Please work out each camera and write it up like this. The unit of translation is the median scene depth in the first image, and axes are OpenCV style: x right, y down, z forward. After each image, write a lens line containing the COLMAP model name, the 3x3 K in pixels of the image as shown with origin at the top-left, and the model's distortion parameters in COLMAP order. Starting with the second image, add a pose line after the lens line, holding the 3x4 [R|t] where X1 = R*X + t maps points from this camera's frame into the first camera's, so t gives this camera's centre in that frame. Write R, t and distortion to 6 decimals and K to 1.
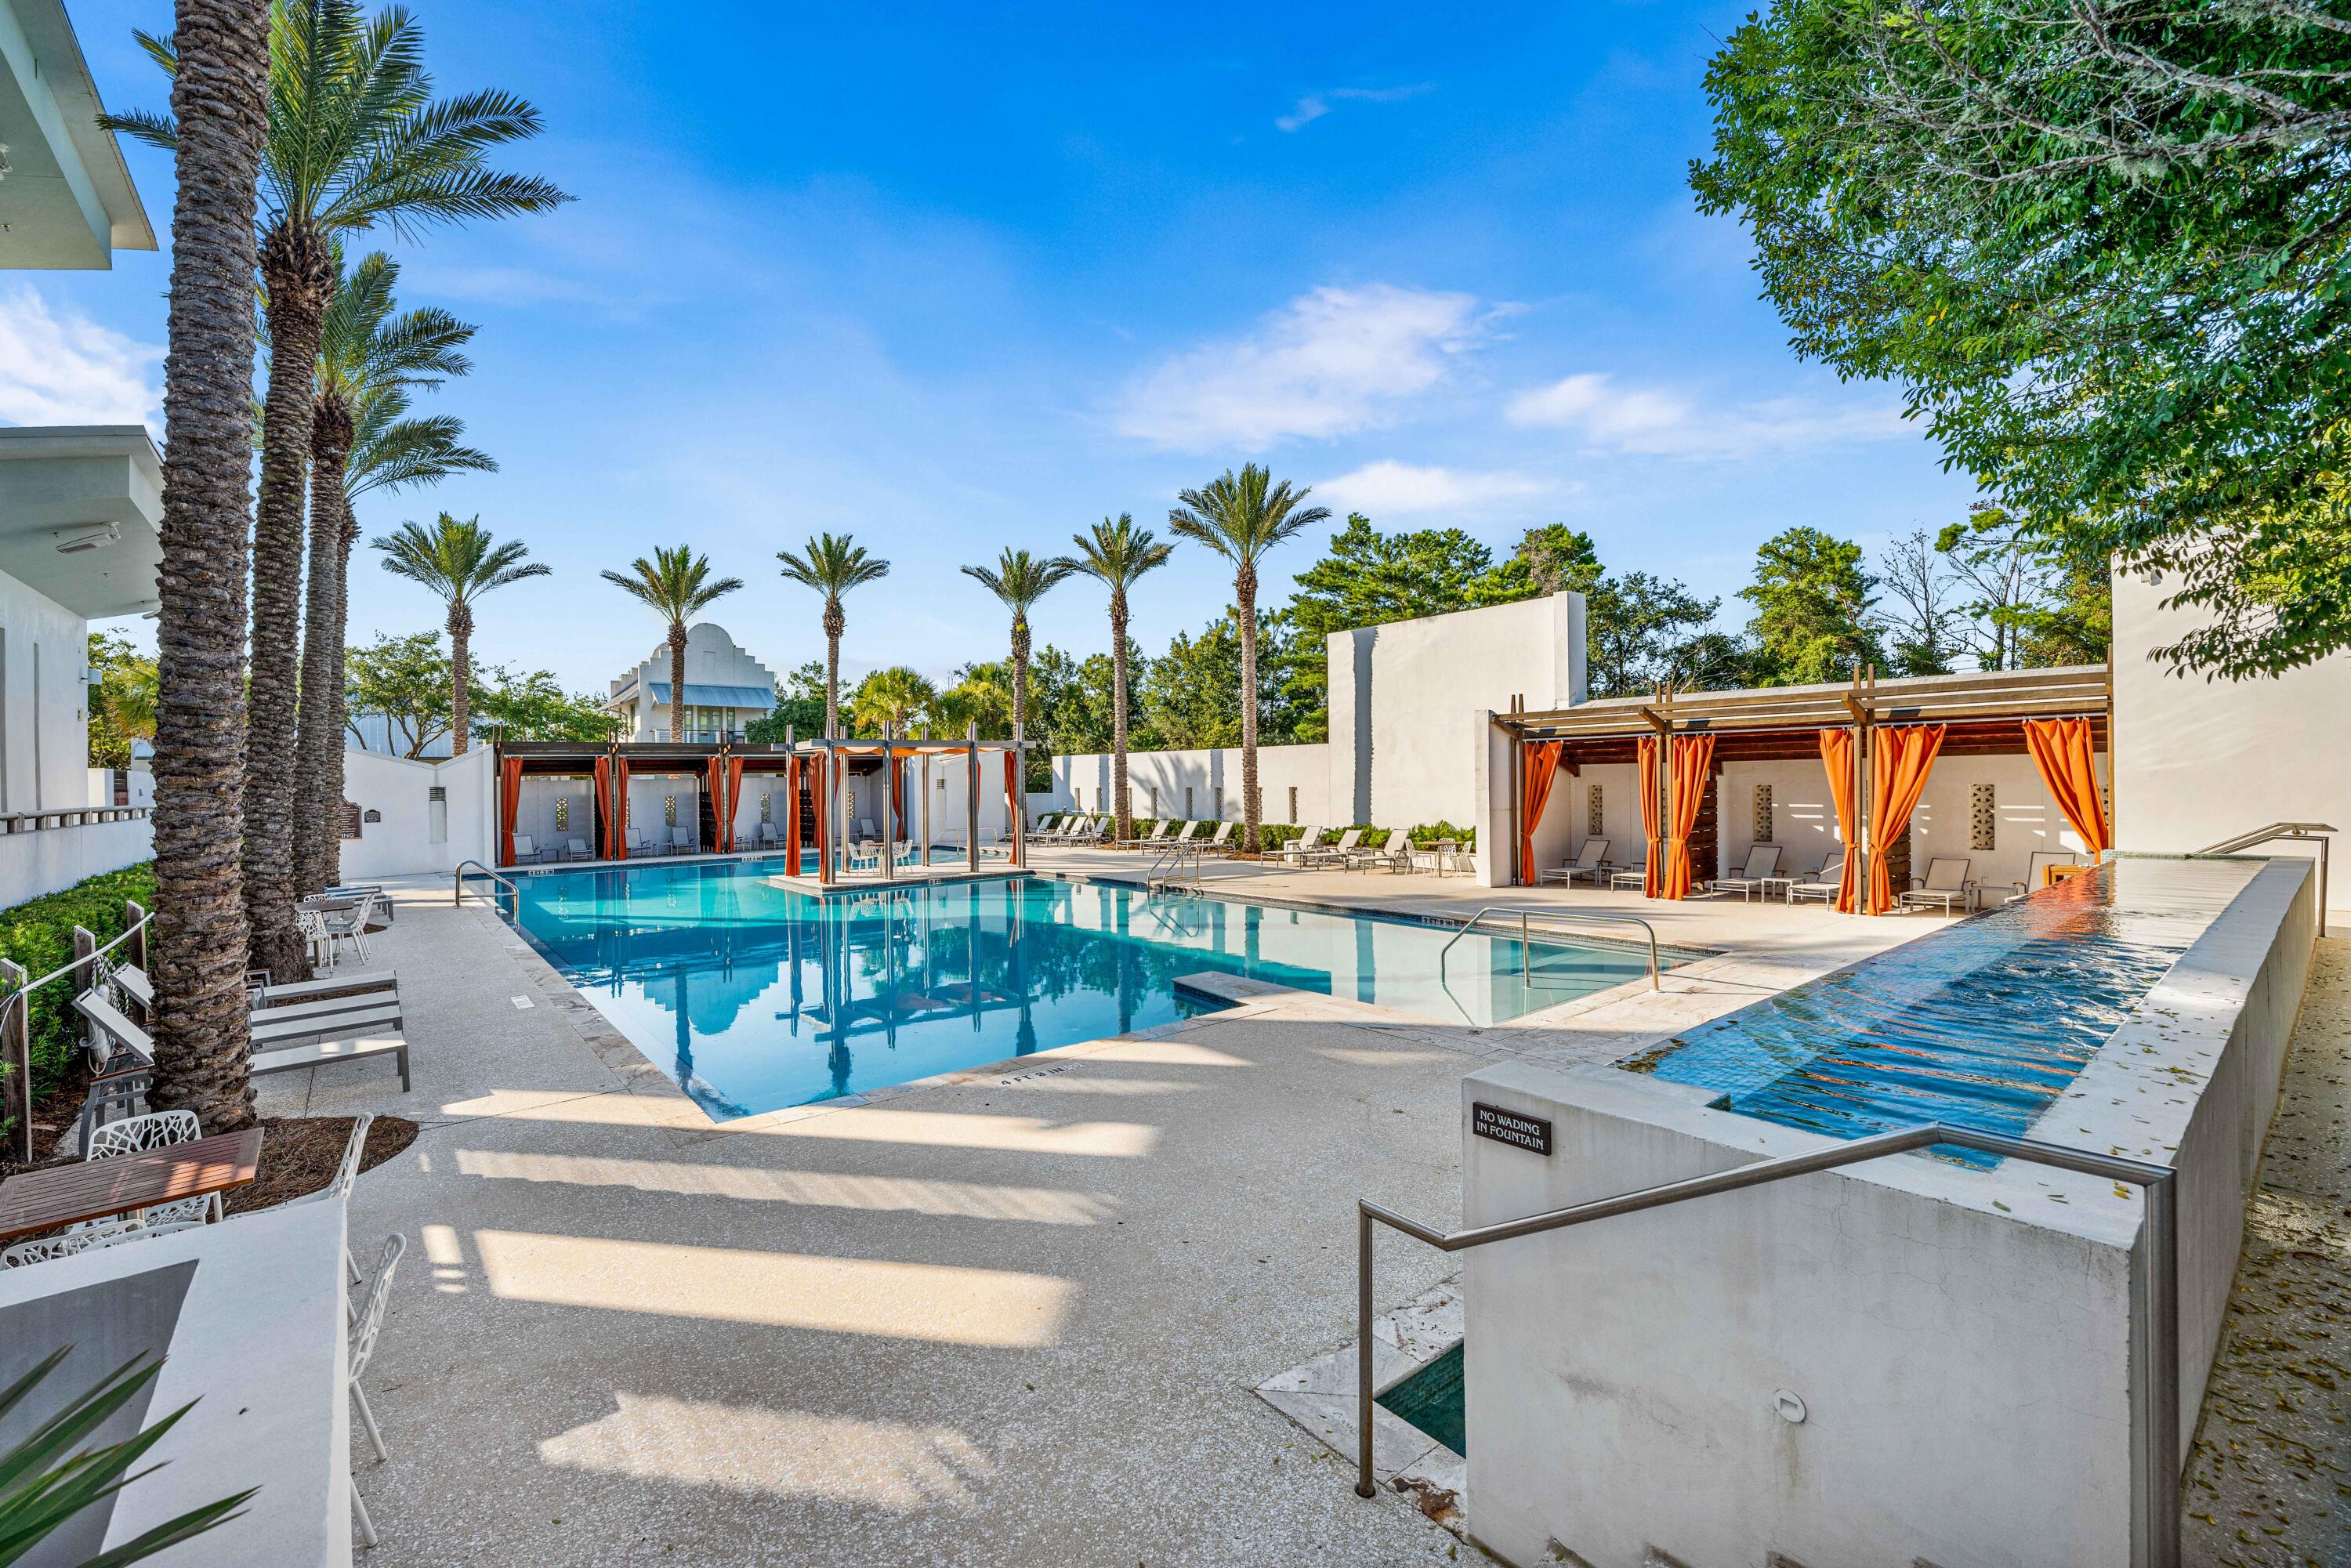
lens RADIAL K [[985.5, 0, 1195.1], [0, 985.5, 704.1], [0, 0, 1]] dist [-0.000235, -0.000135]
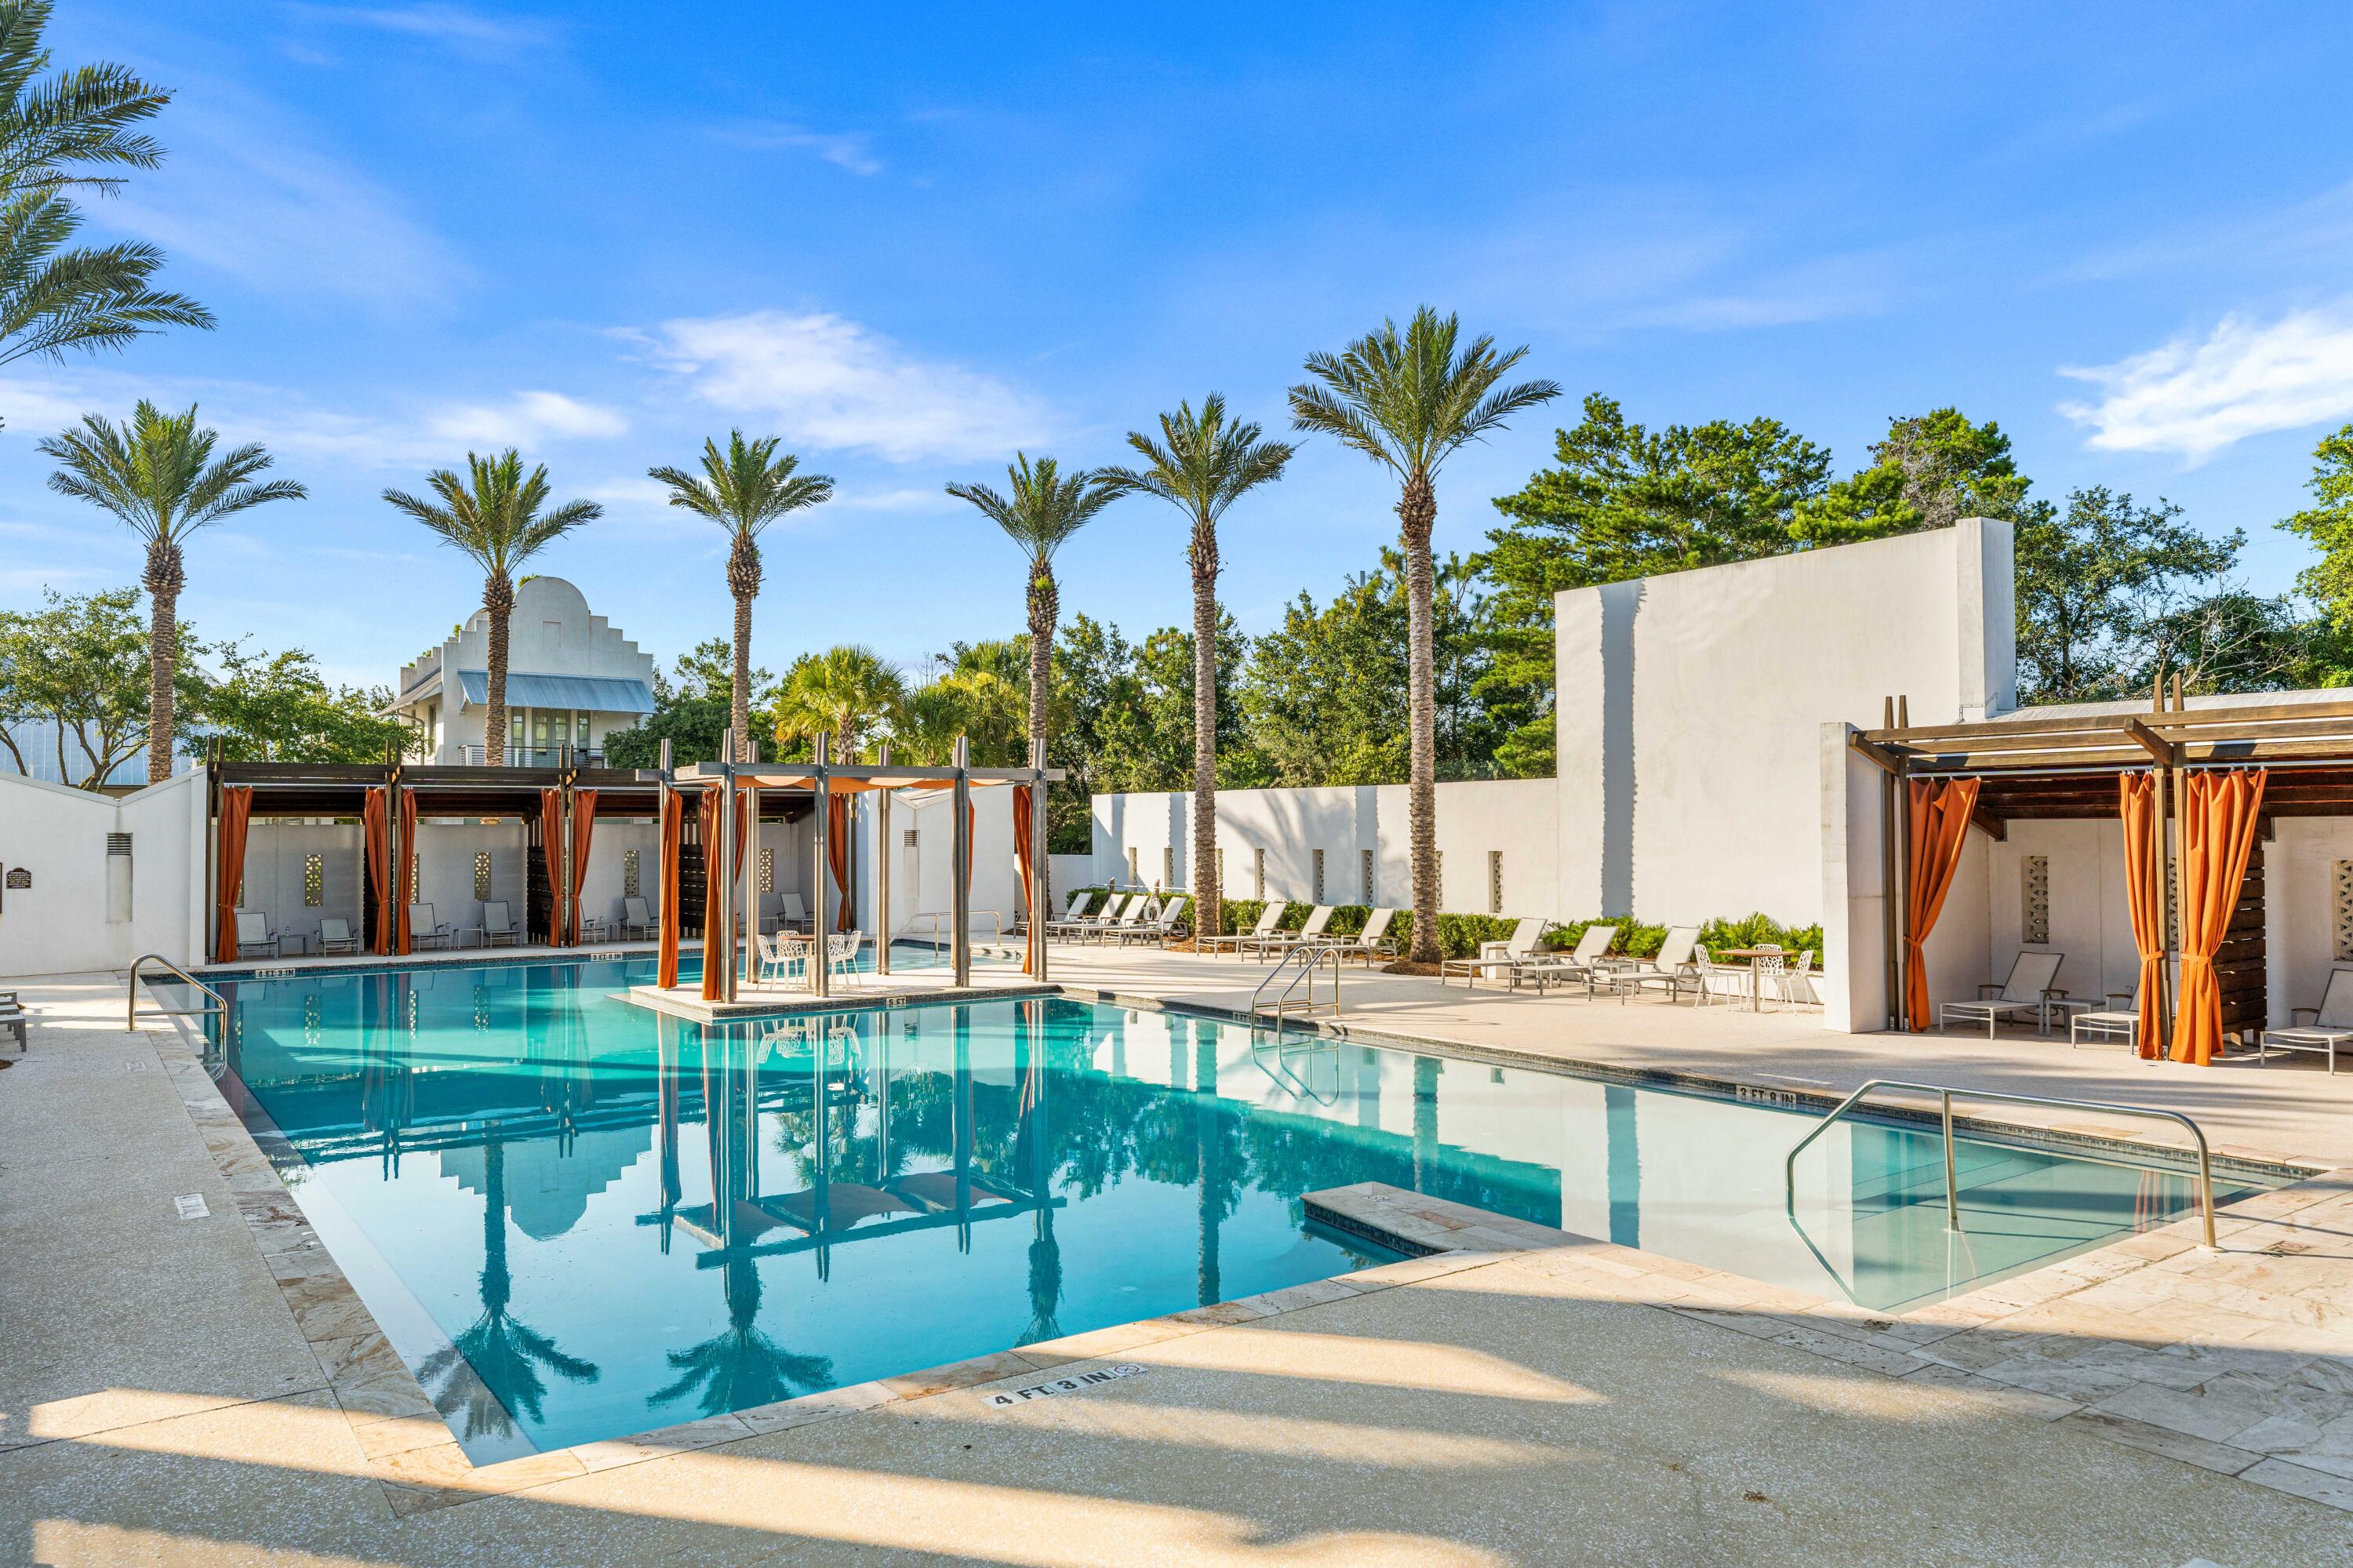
lens RADIAL K [[1588.3, 0, 1203.6], [0, 1588.3, 678.5], [0, 0, 1]] dist [0.001637, 0.002766]
pose [[0.997251, 0.005264, -0.073911, -0.005133], [-0.006808, 0.999764, -0.020654, 0.001431], [0.073784, 0.021100, 0.997051, 0.032714]]
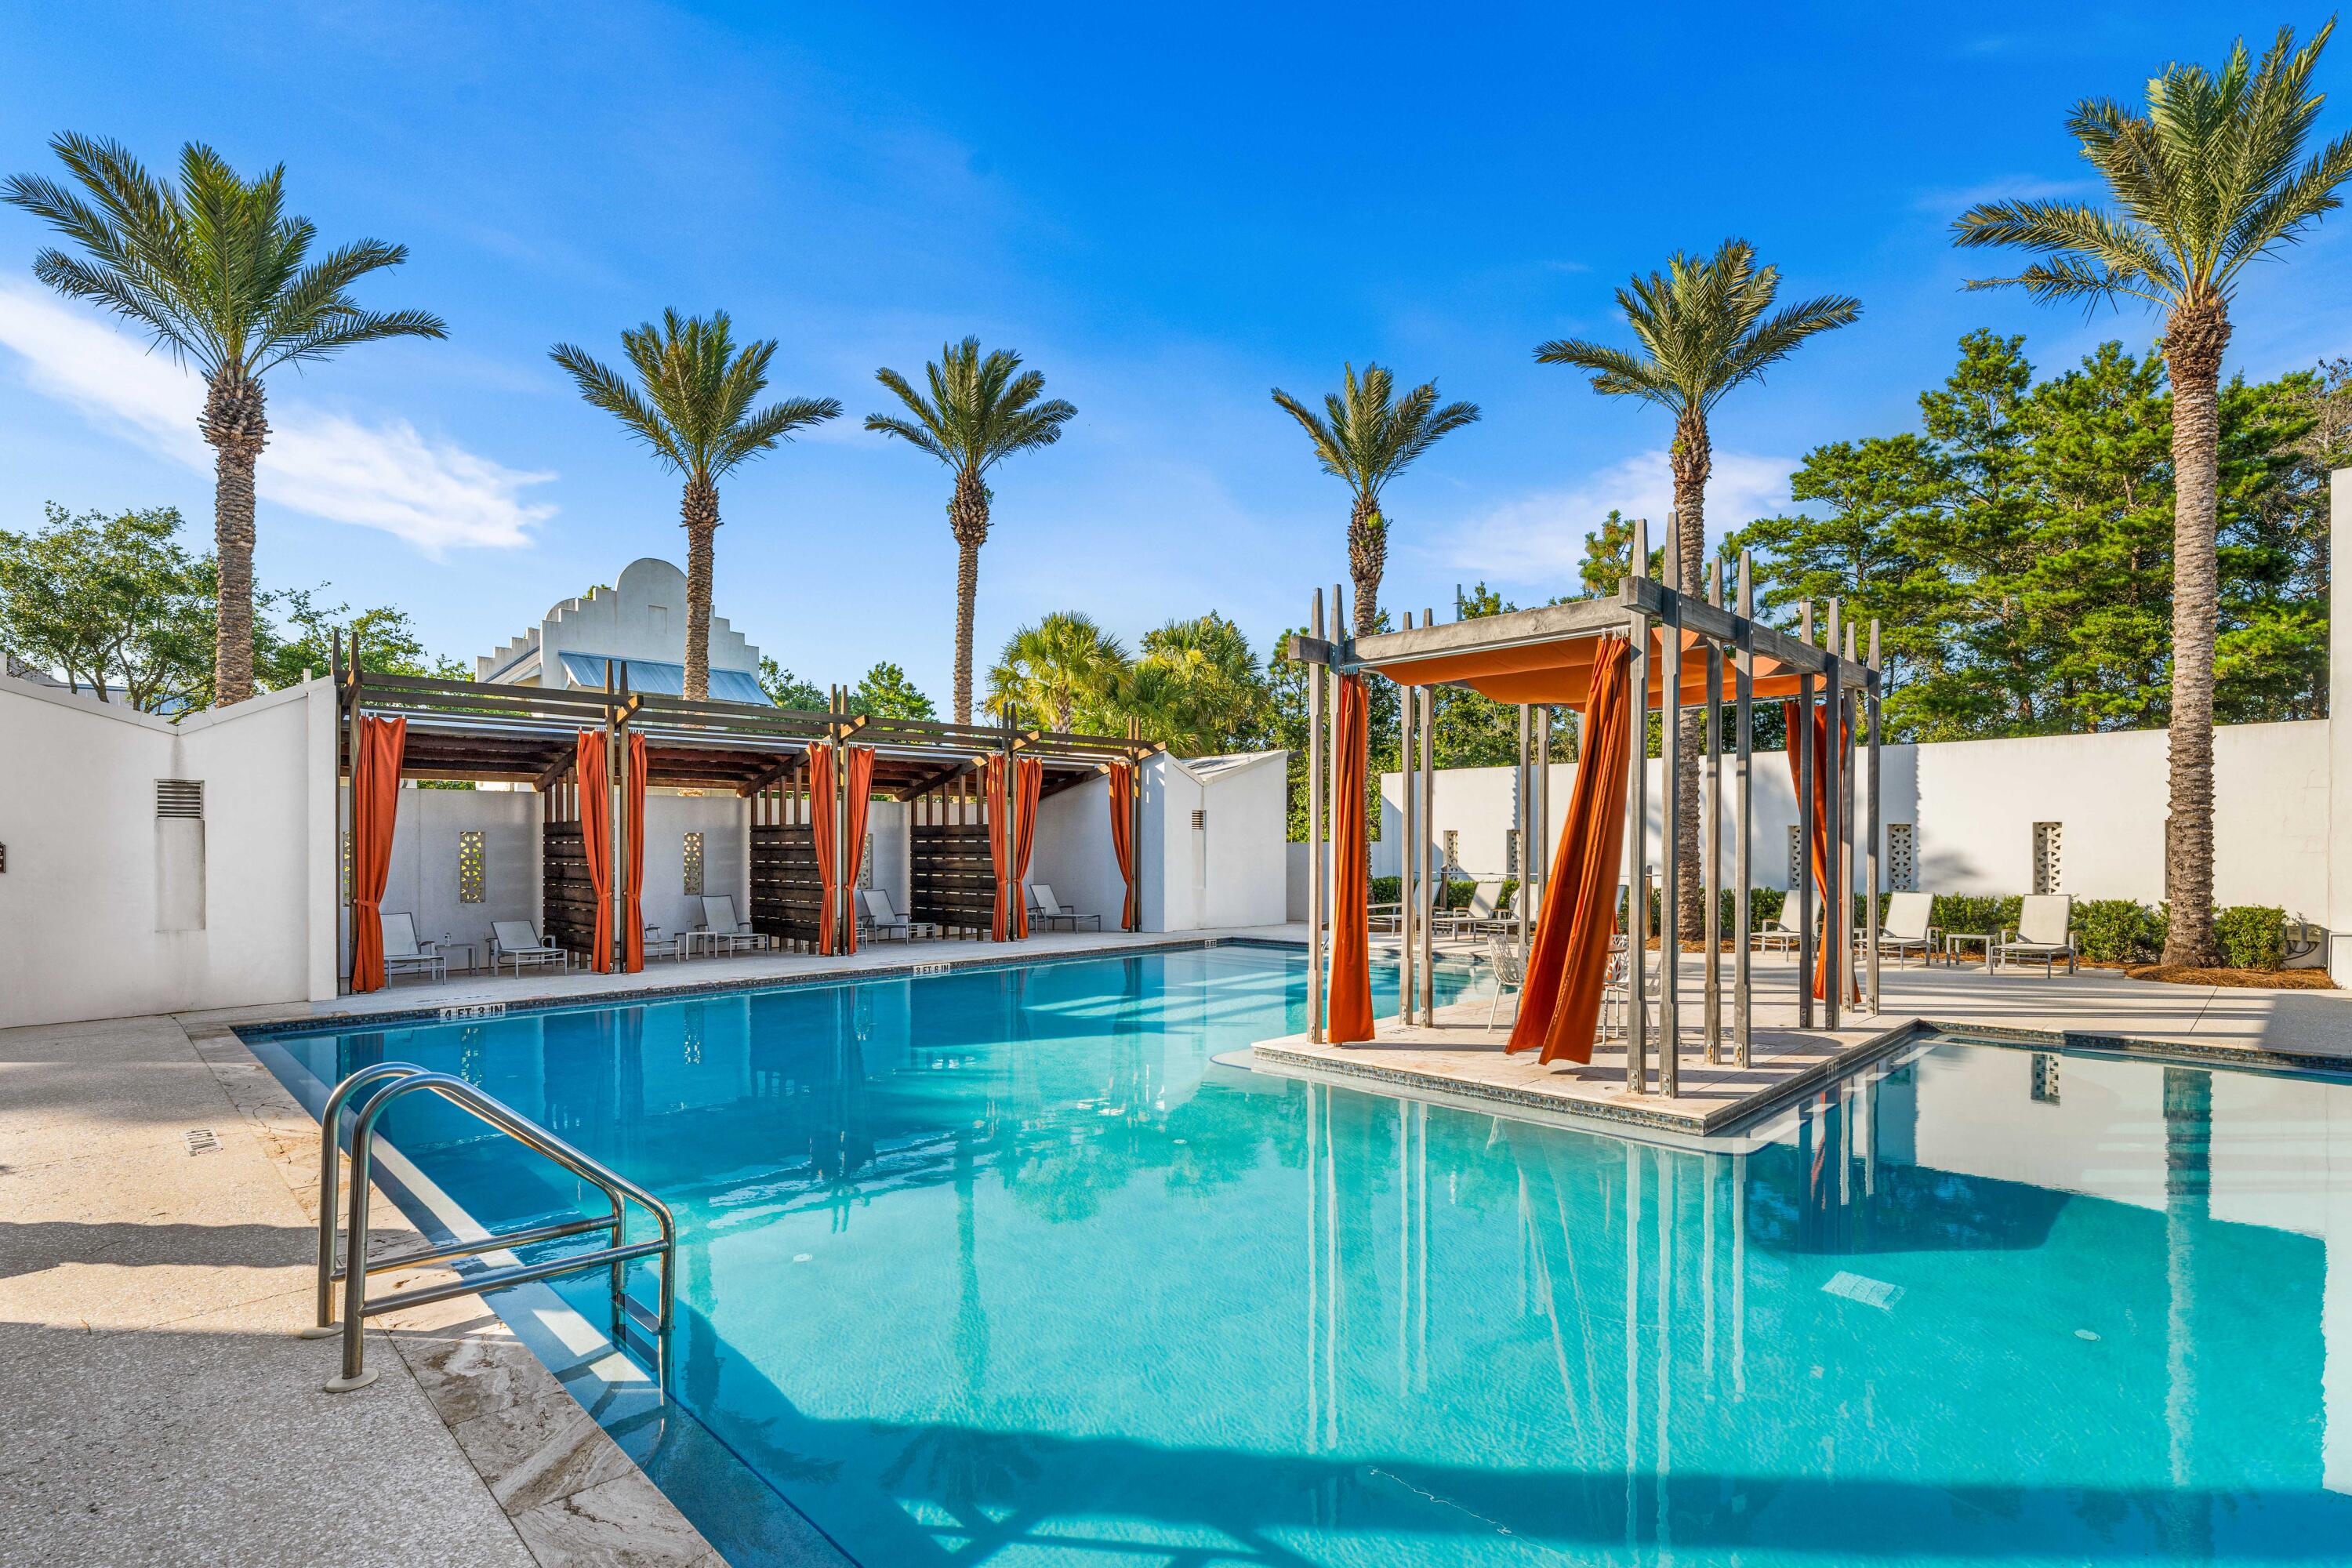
lens RADIAL K [[1108.1, 0, 1176.0], [0, 1108.1, 784.0], [0, 0, 1]] dist [0.001217, 0.000062]
pose [[0.996522, 0.018630, 0.081215, -0.362779], [-0.019971, 0.999677, 0.015731, 0.059871], [-0.080896, -0.017298, 0.996572, 0.468173]]
